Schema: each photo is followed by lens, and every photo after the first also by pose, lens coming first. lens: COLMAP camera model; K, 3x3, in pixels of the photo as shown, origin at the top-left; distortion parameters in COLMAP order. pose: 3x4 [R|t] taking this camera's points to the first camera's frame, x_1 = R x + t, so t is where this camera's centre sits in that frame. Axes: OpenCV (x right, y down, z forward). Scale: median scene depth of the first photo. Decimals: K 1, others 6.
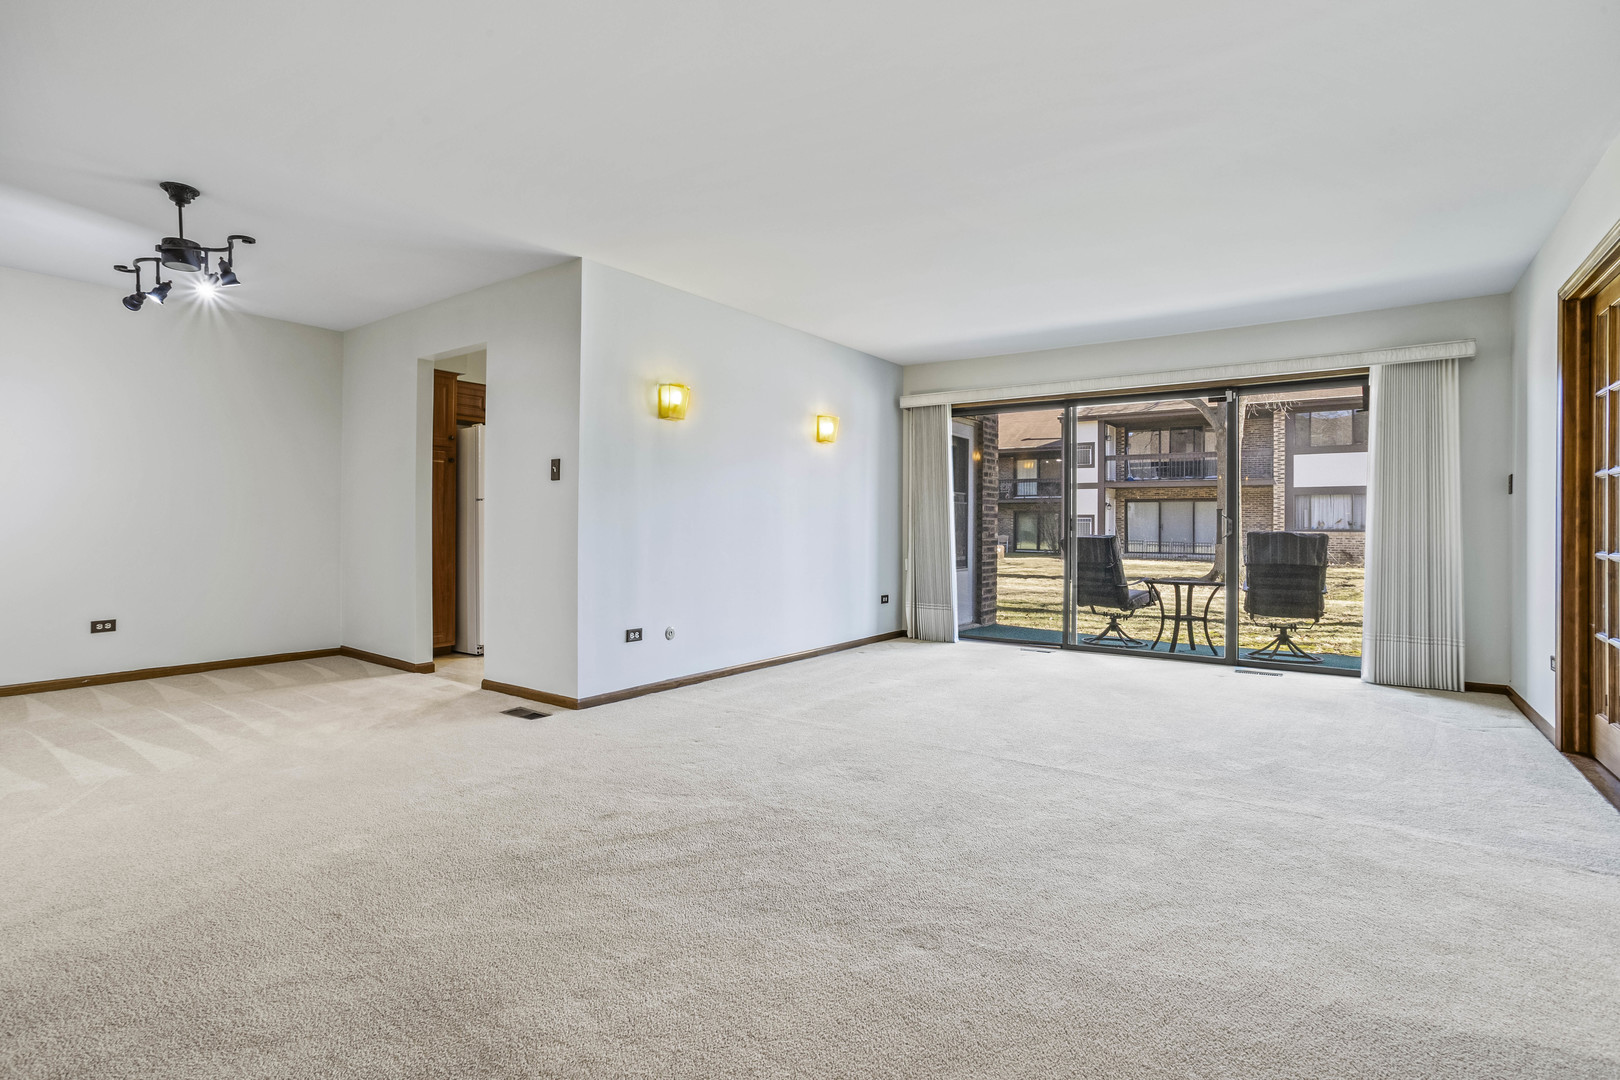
lens RADIAL K [[785.9, 0, 803.4], [0, 785.9, 521.0], [0, 0, 1]] dist [-0.063206, 0.043363]
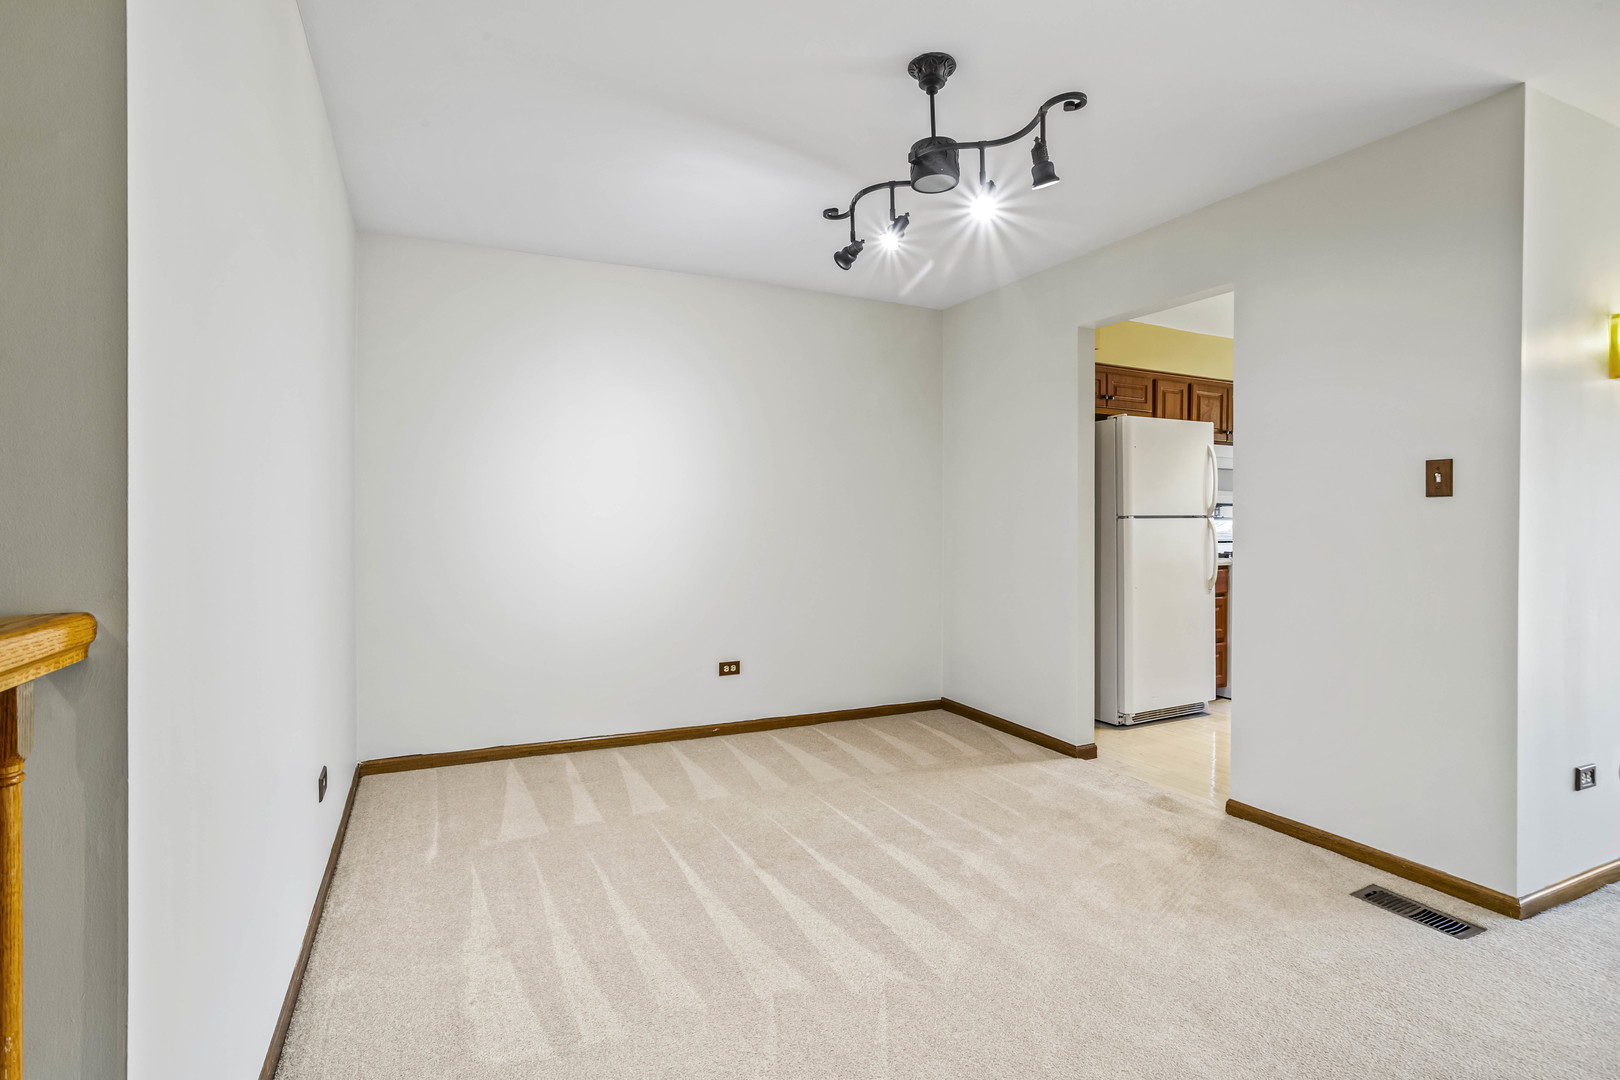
lens RADIAL K [[785.9, 0, 803.4], [0, 785.9, 521.0], [0, 0, 1]] dist [-0.063206, 0.043363]
pose [[0.880367, -0.000812, -0.474292, -0.470019], [0.003094, 0.999987, 0.004031, -0.038550], [0.474283, -0.005016, 0.880358, 0.290152]]
